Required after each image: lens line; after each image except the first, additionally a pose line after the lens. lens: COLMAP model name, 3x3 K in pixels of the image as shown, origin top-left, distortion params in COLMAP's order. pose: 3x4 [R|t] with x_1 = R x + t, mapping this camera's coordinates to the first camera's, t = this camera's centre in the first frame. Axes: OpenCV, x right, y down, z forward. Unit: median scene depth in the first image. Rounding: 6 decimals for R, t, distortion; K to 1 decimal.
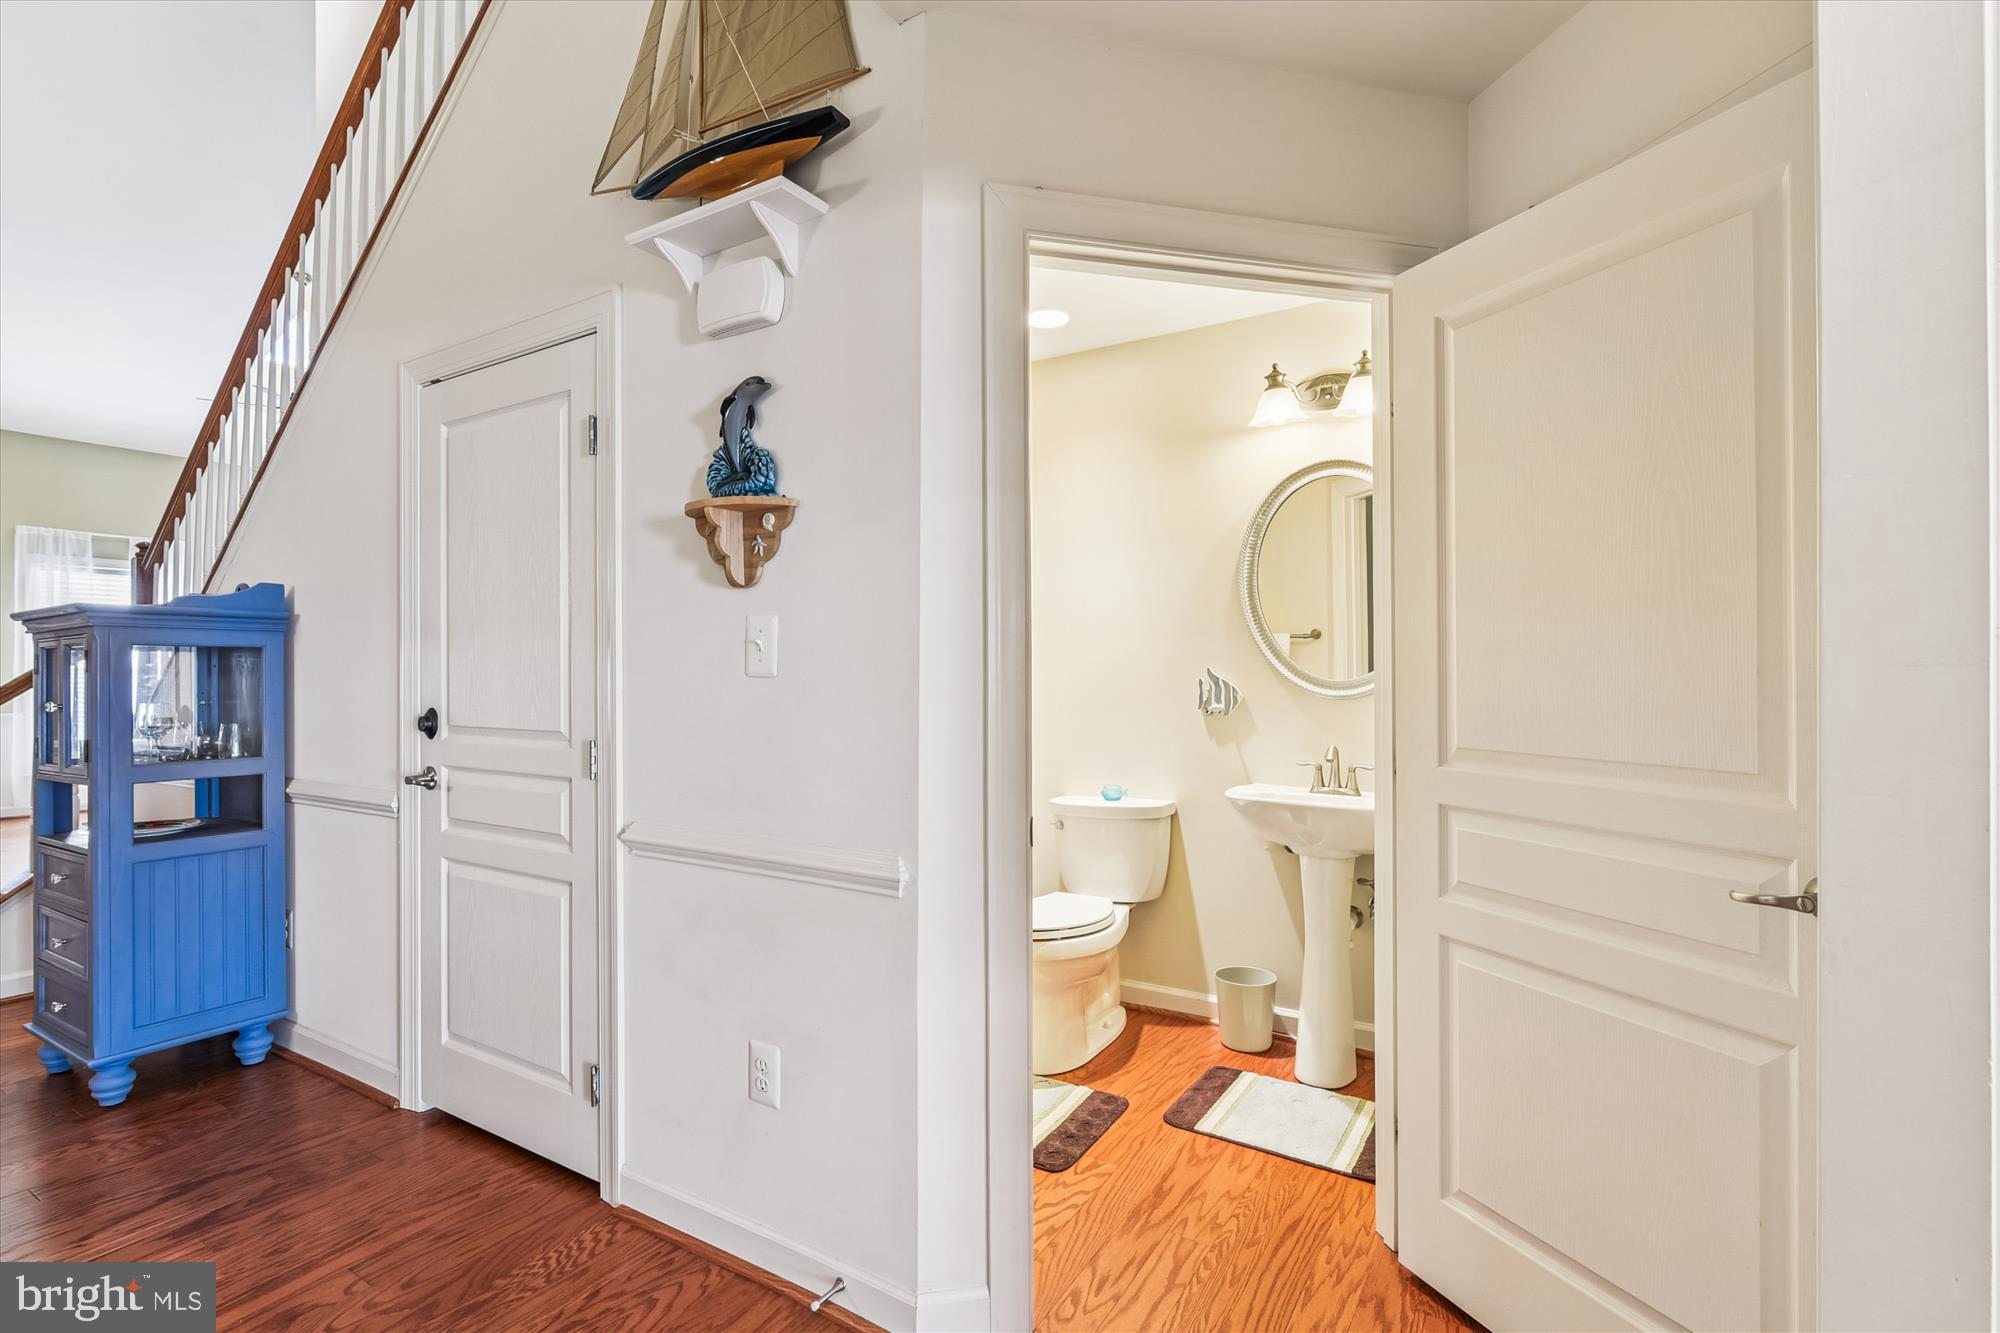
lens RADIAL K [[907.5, 0, 1000.0], [0, 907.5, 666.5], [0, 0, 1]] dist [0.002356, 0.000655]
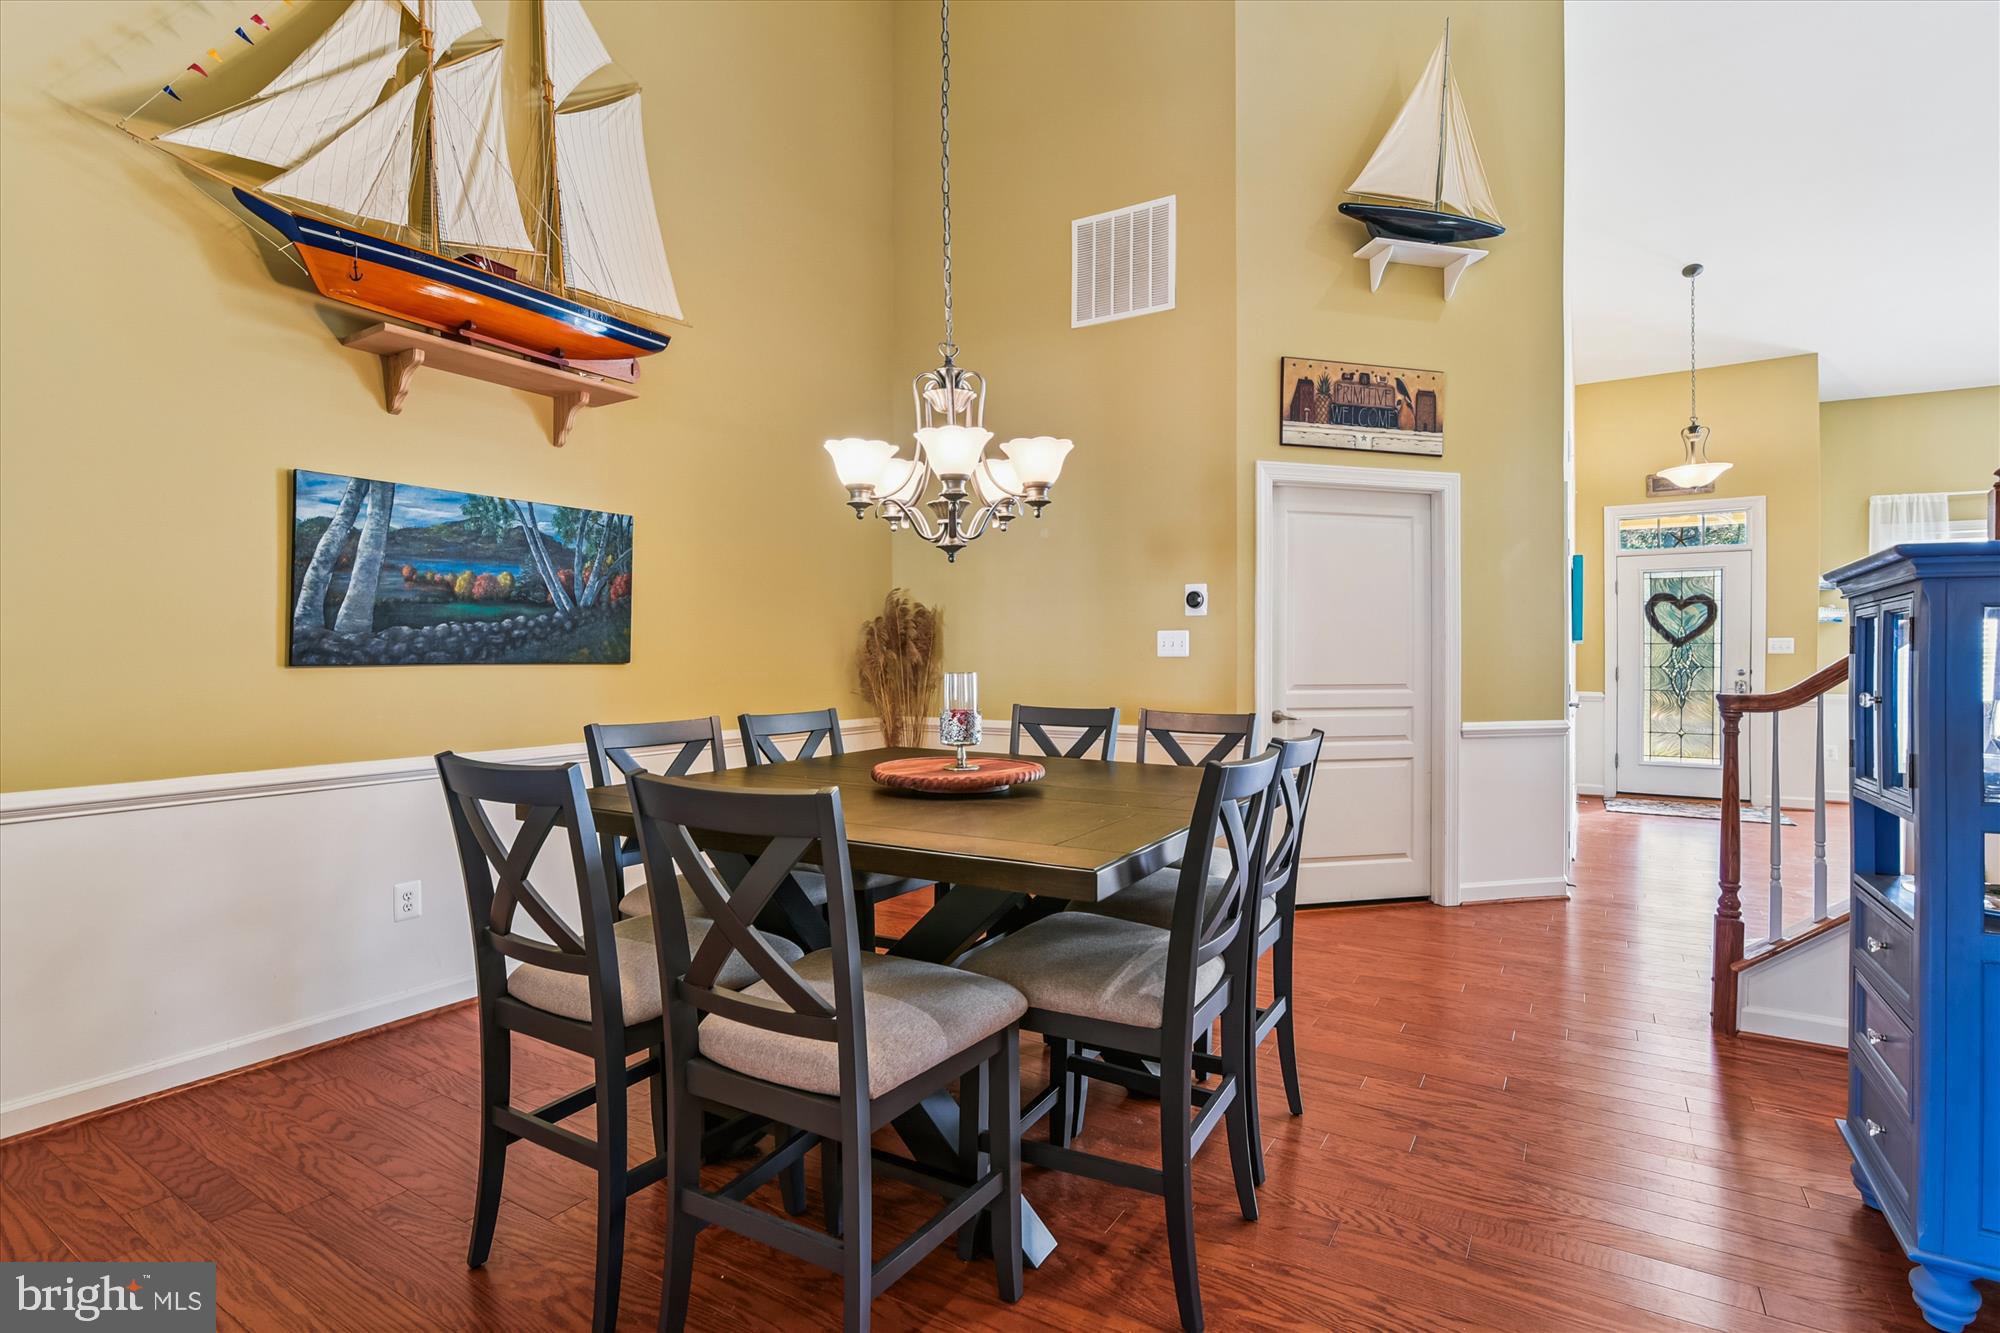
lens RADIAL K [[973.4, 0, 1000.0], [0, 973.4, 666.5], [0, 0, 1]] dist [-0.003274, -0.000414]
pose [[0.010909, 0.014164, -0.999840, -0.304300], [0.010584, 0.999842, 0.014279, 0.000888], [0.999884, -0.010738, 0.010757, 0.327195]]
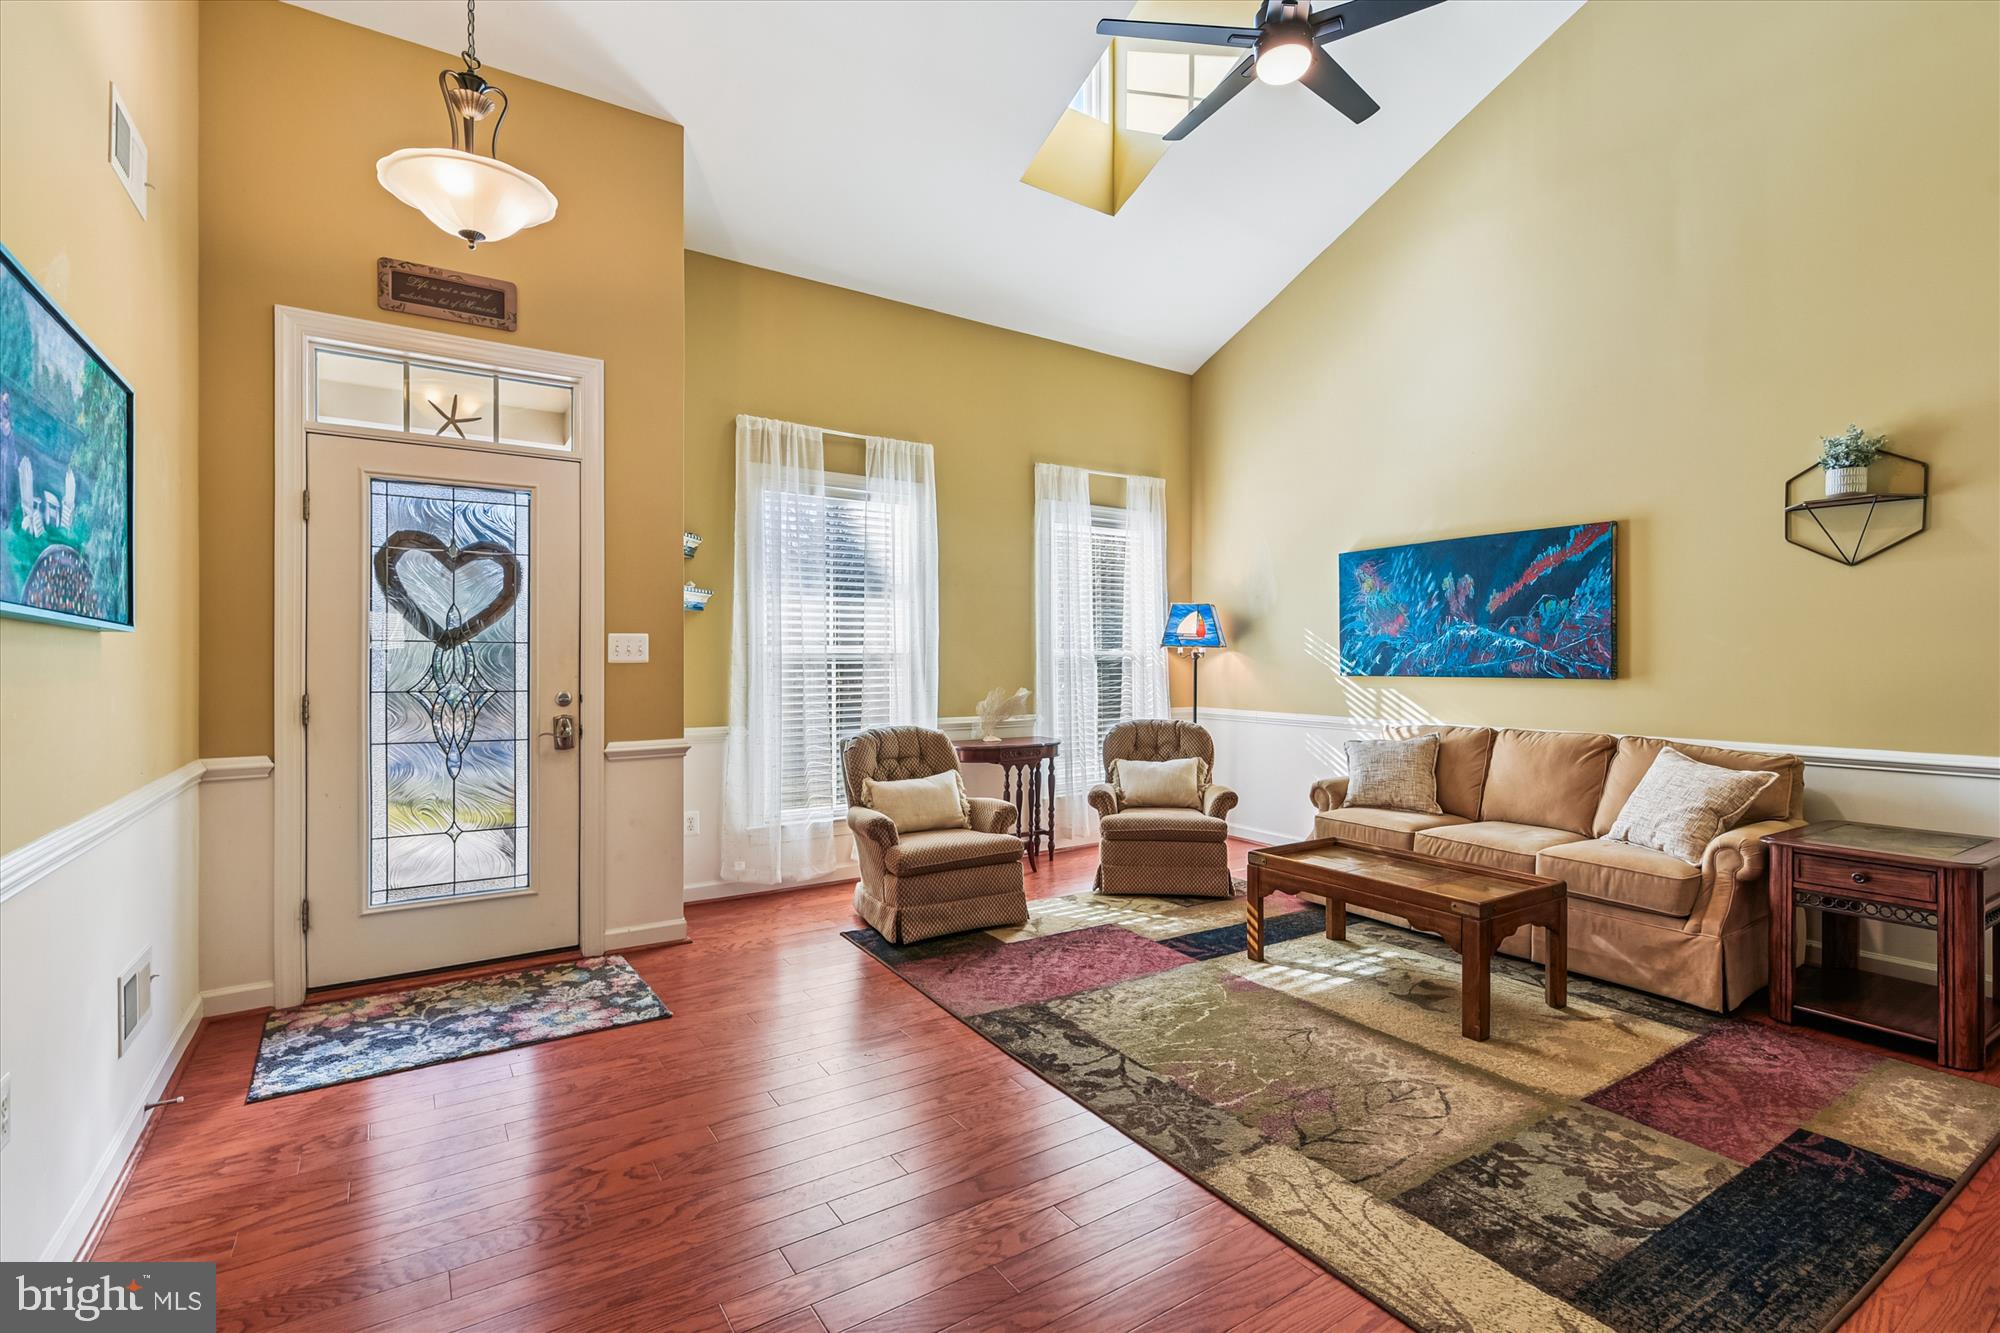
lens RADIAL K [[899.3, 0, 977.8], [0, 899.3, 648.2], [0, 0, 1]] dist [-0.001790, -0.000036]
pose [[0.902809, 0.002066, -0.430038, -3.494572], [-0.000892, 0.999995, 0.002932, -0.000161], [0.430042, -0.002264, 0.902806, 2.703044]]
